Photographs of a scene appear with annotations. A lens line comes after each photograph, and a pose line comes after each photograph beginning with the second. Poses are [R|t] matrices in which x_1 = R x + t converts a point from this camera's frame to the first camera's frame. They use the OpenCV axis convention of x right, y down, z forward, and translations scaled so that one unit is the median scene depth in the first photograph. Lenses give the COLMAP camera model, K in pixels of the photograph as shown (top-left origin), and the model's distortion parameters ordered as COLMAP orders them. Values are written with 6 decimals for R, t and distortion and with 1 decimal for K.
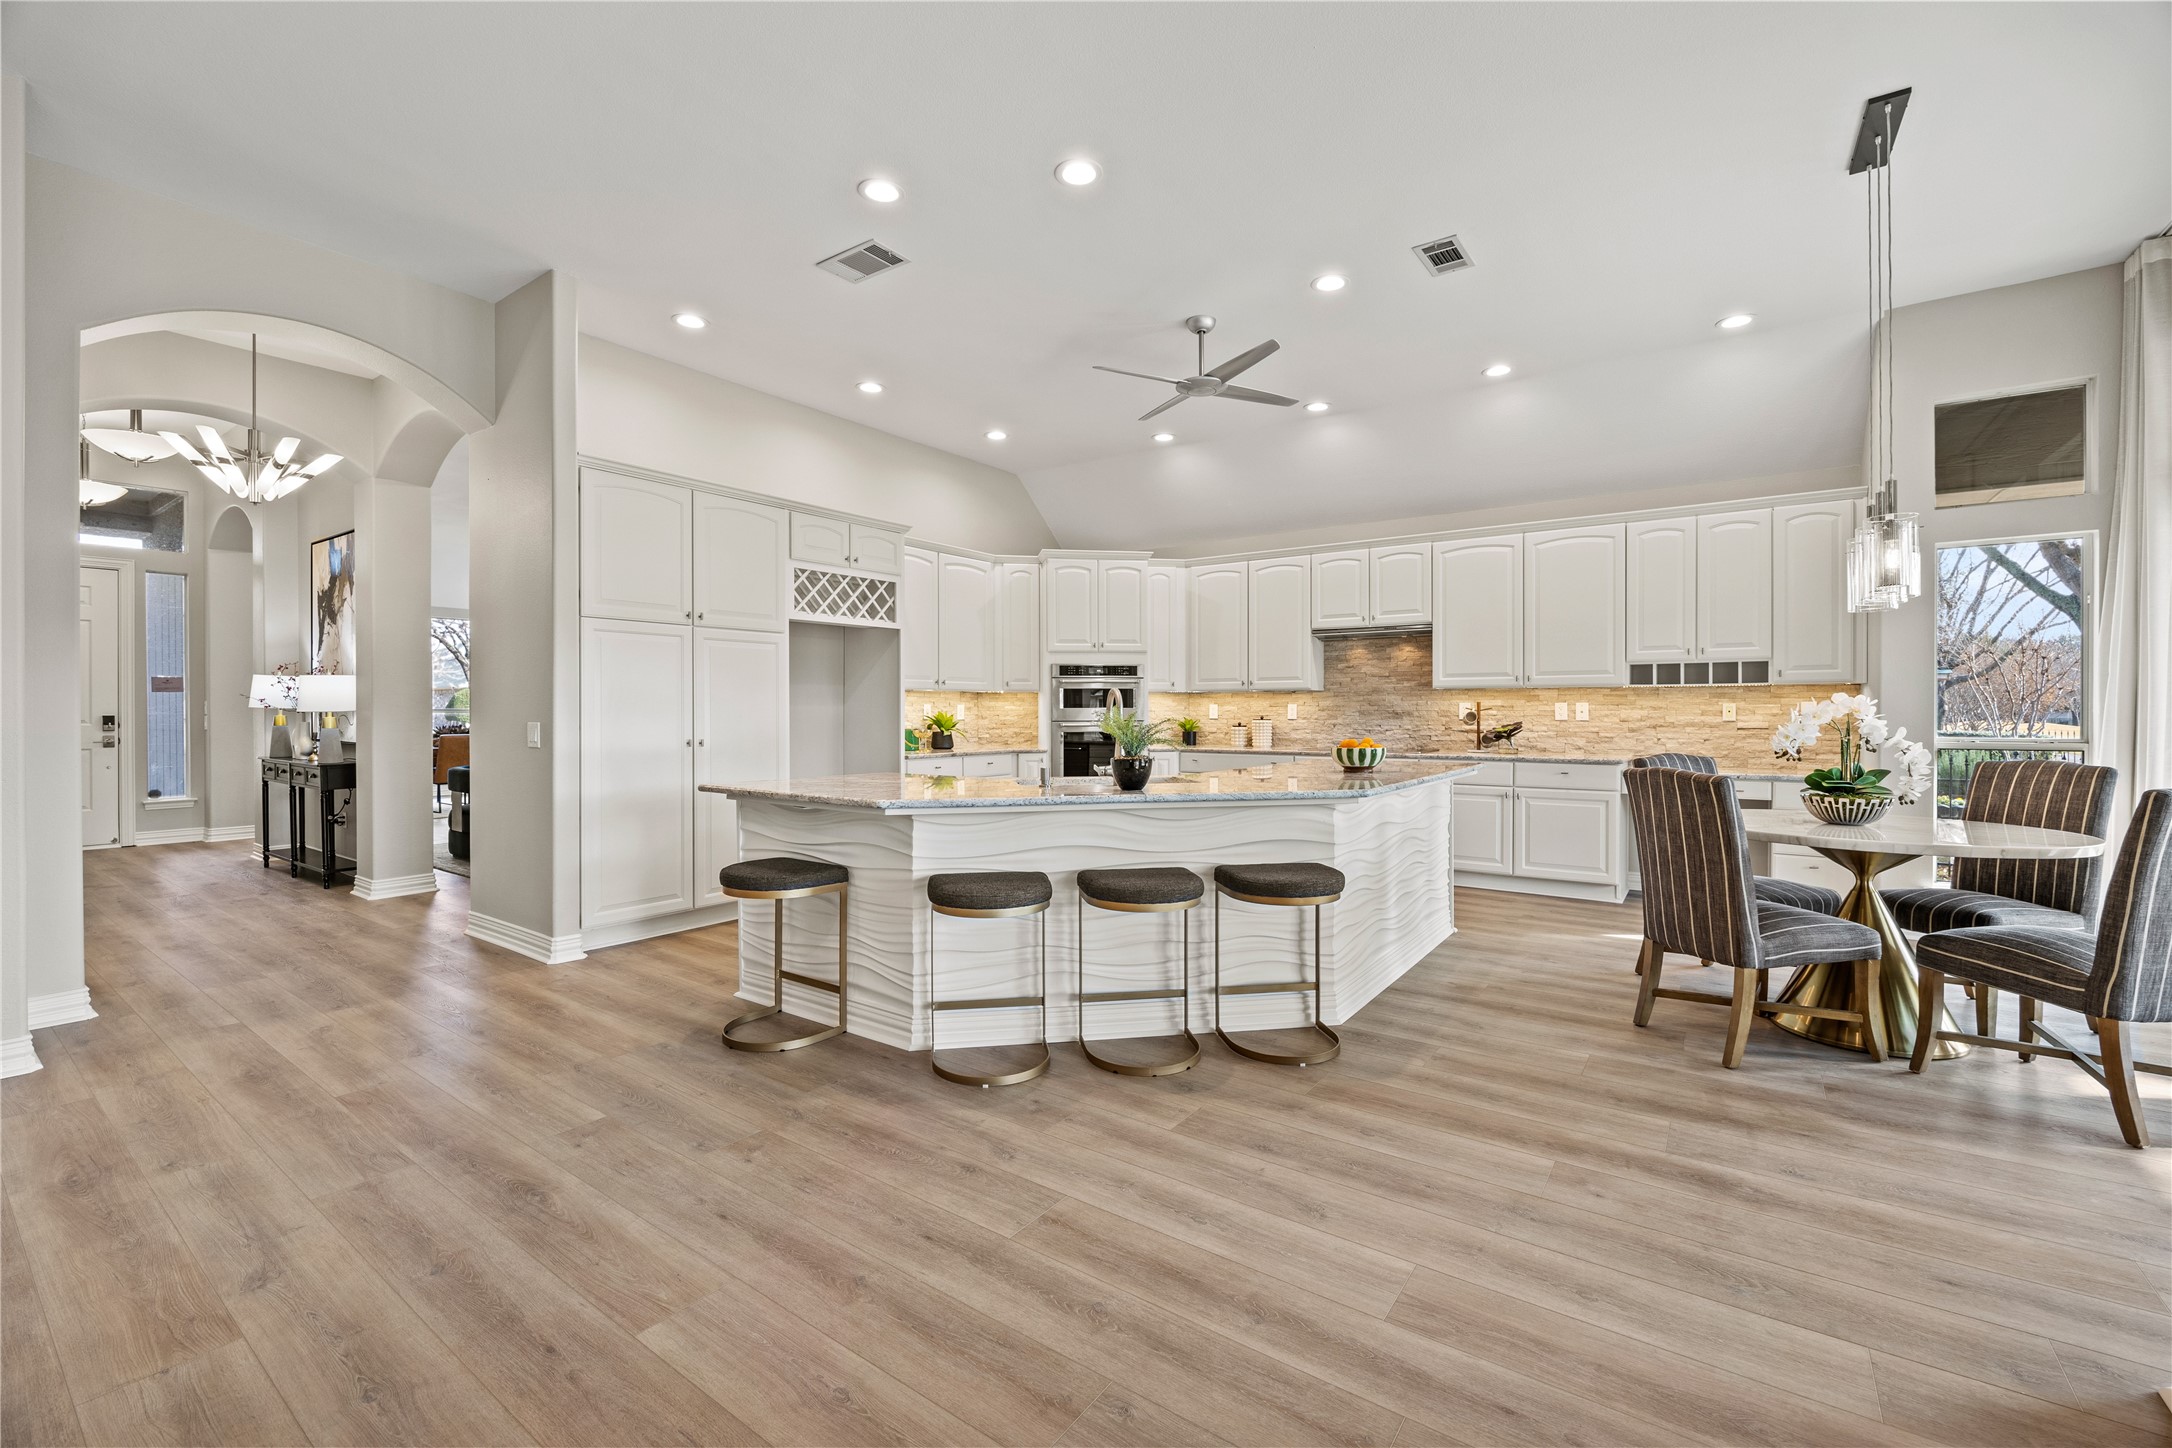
lens RADIAL K [[911.2, 0, 1072.1], [0, 911.2, 715.3], [0, 0, 1]] dist [-0.011245, 0.001261]
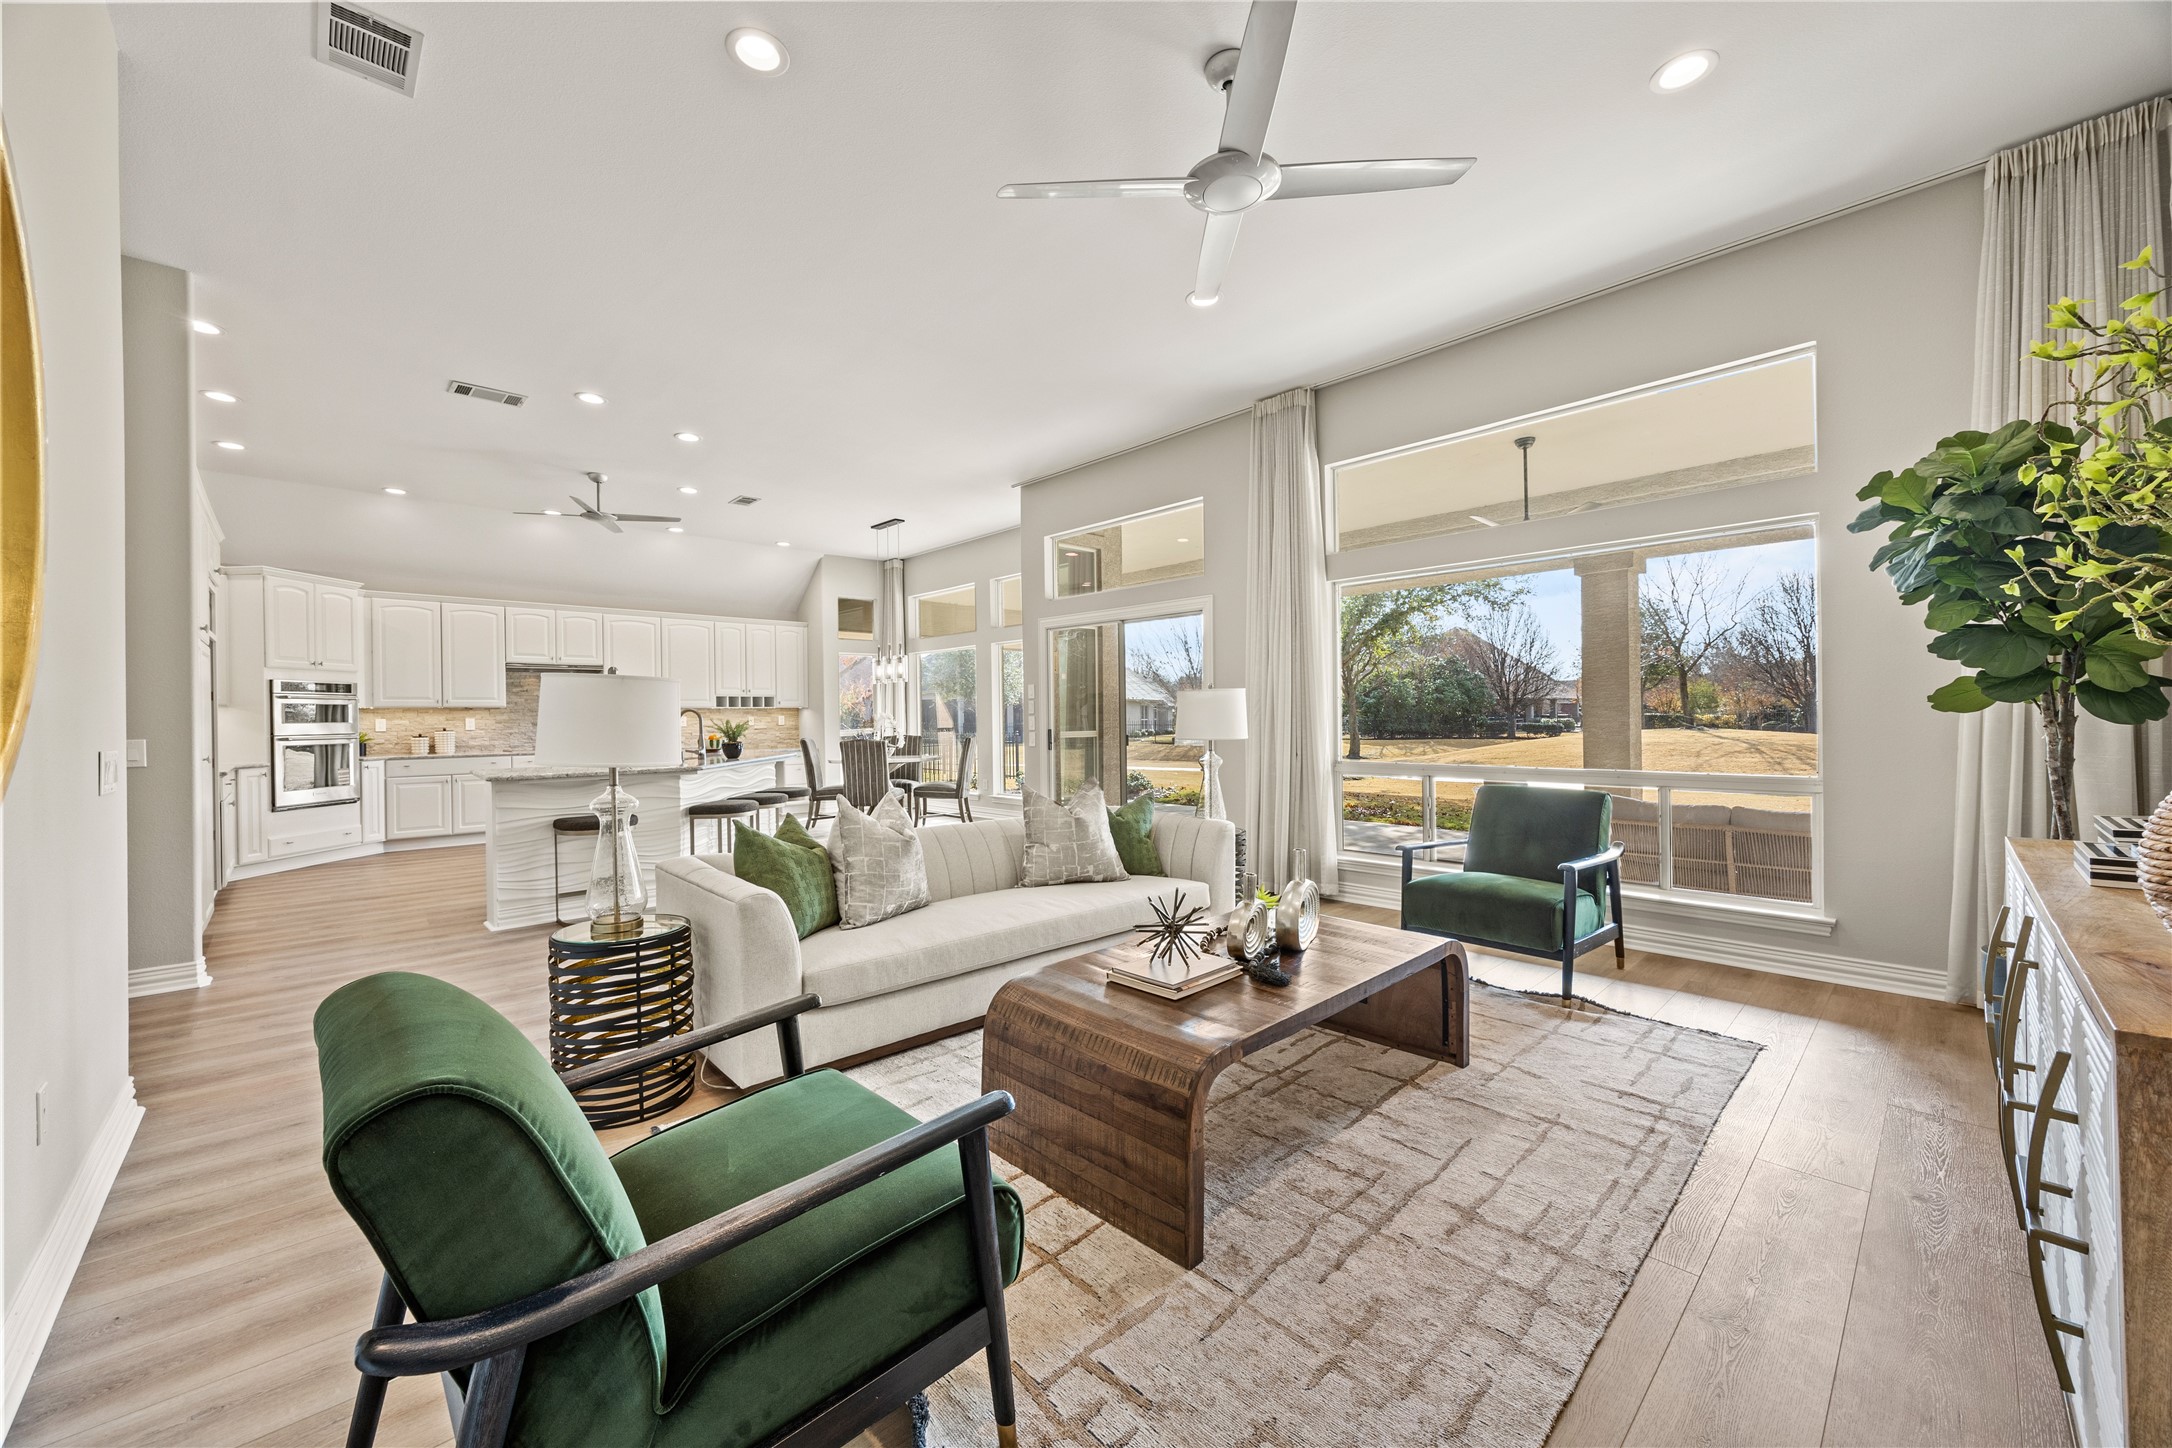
lens RADIAL K [[824.1, 0, 1079.3], [0, 824.1, 722.4], [0, 0, 1]] dist [-0.005652, 0.000554]
pose [[0.192461, -0.007971, 0.981272, -0.984763], [0.016471, 0.999852, 0.004892, 0.002532], [-0.981166, 0.015221, 0.192564, -0.078900]]
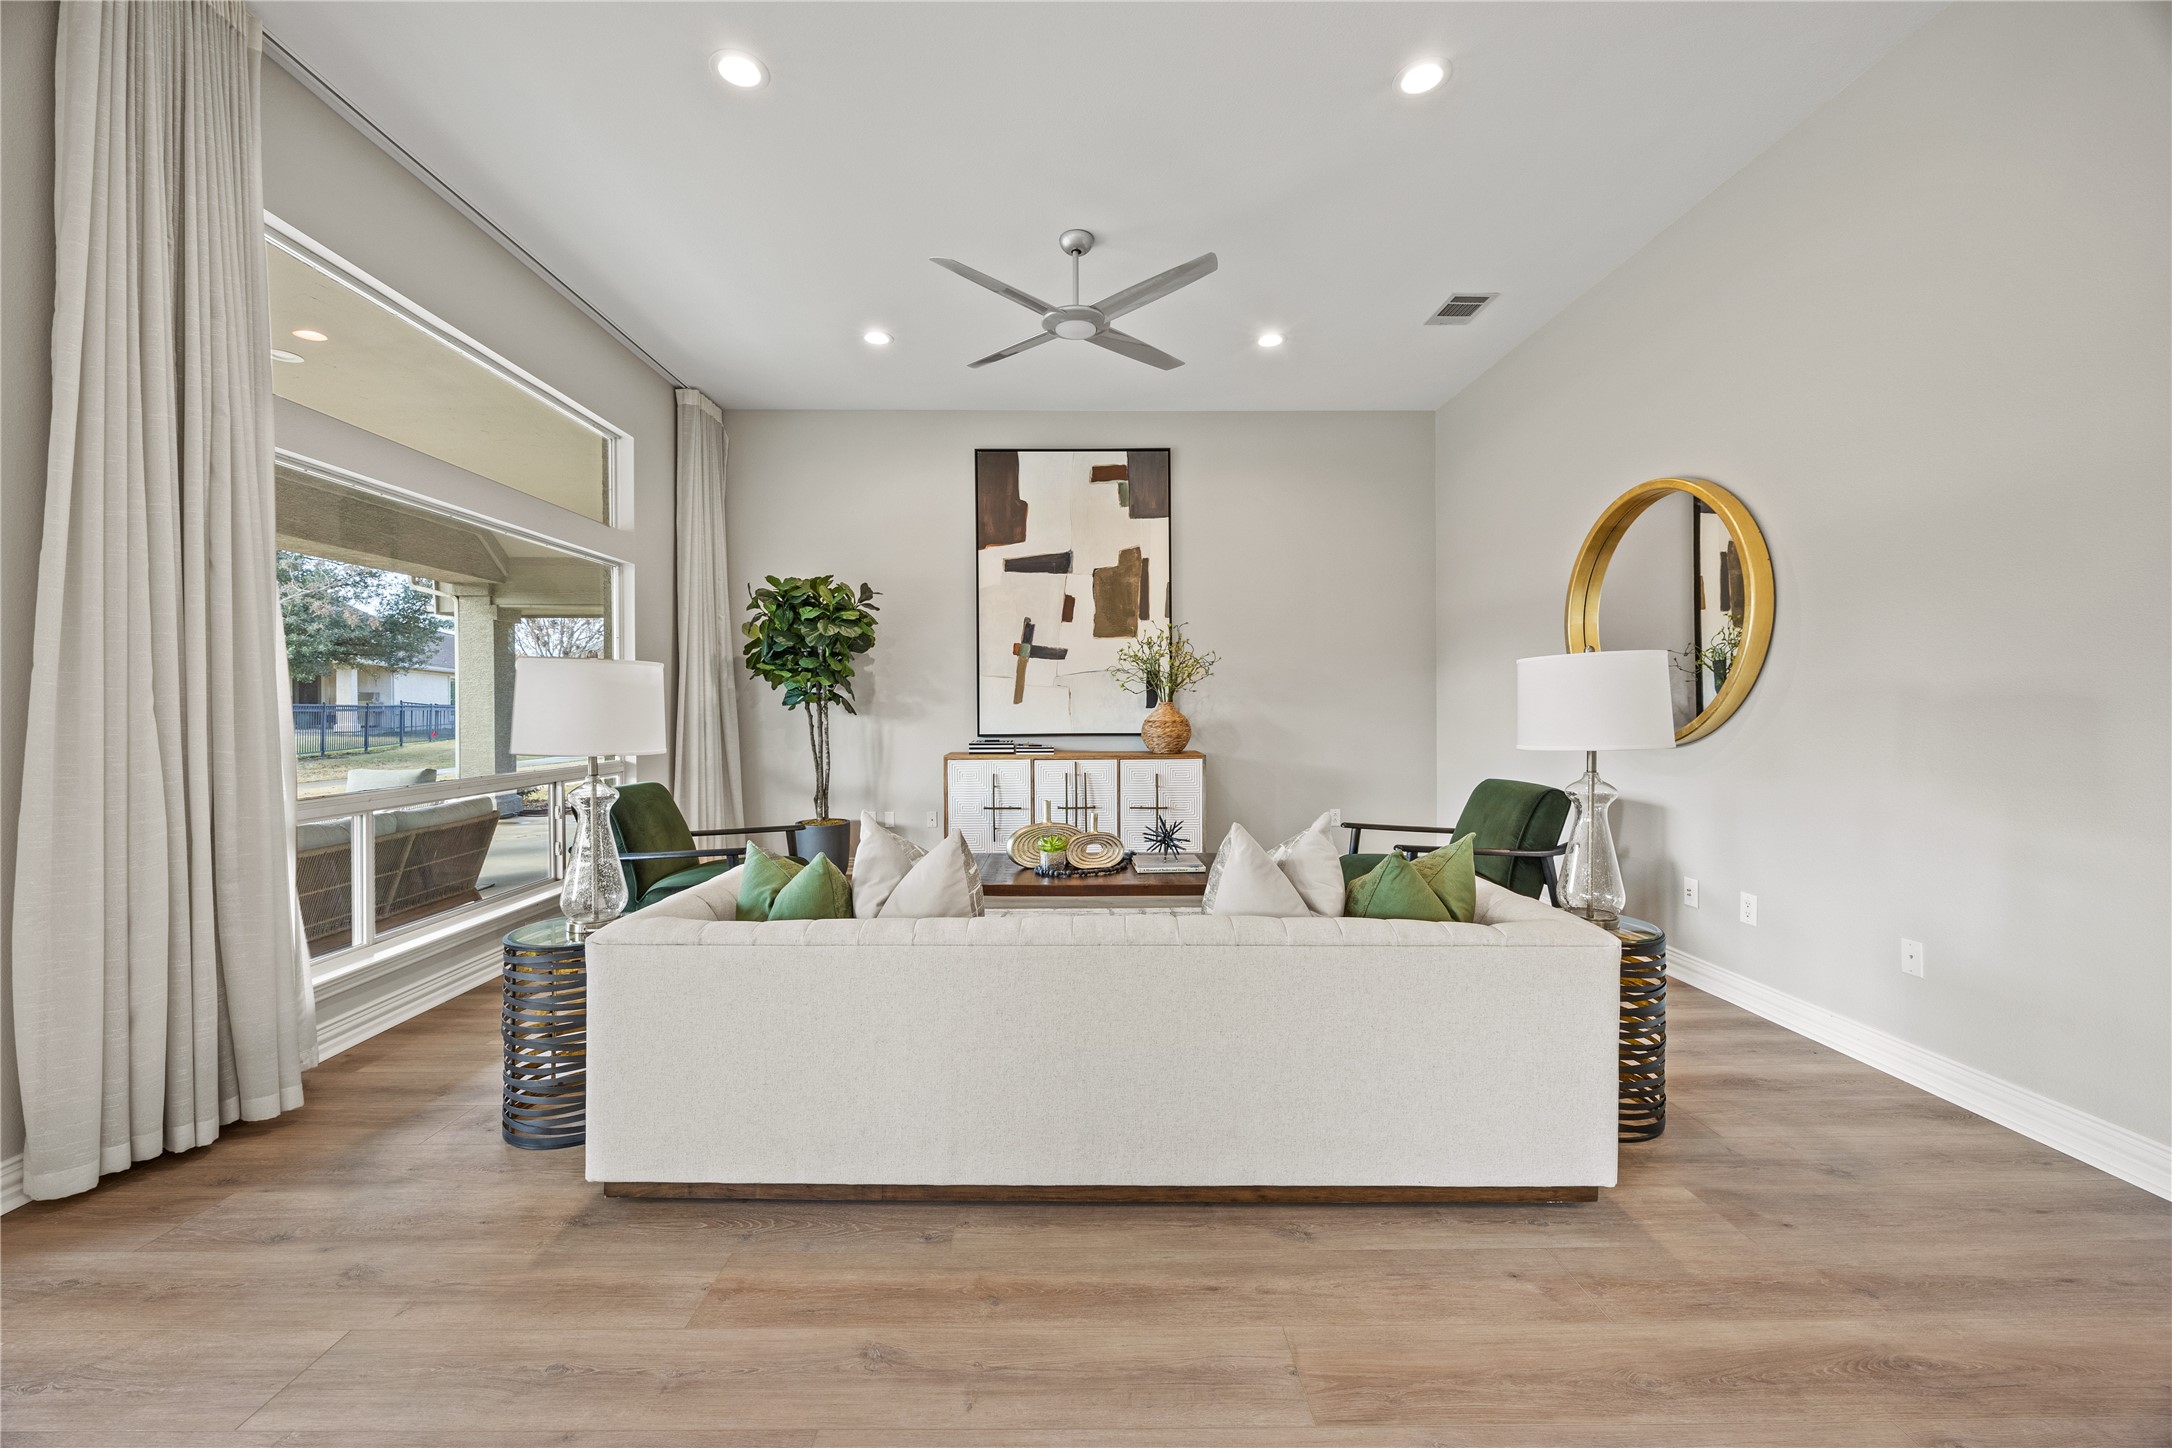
lens RADIAL K [[824.1, 0, 1075.5], [0, 824.1, 712.7], [0, 0, 1]] dist [-0.005652, 0.000554]
pose [[-0.803394, 0.007848, -0.595396, -0.084627], [0.000292, 0.999918, 0.012786, -0.002607], [0.595448, 0.010098, -0.803330, 0.471425]]
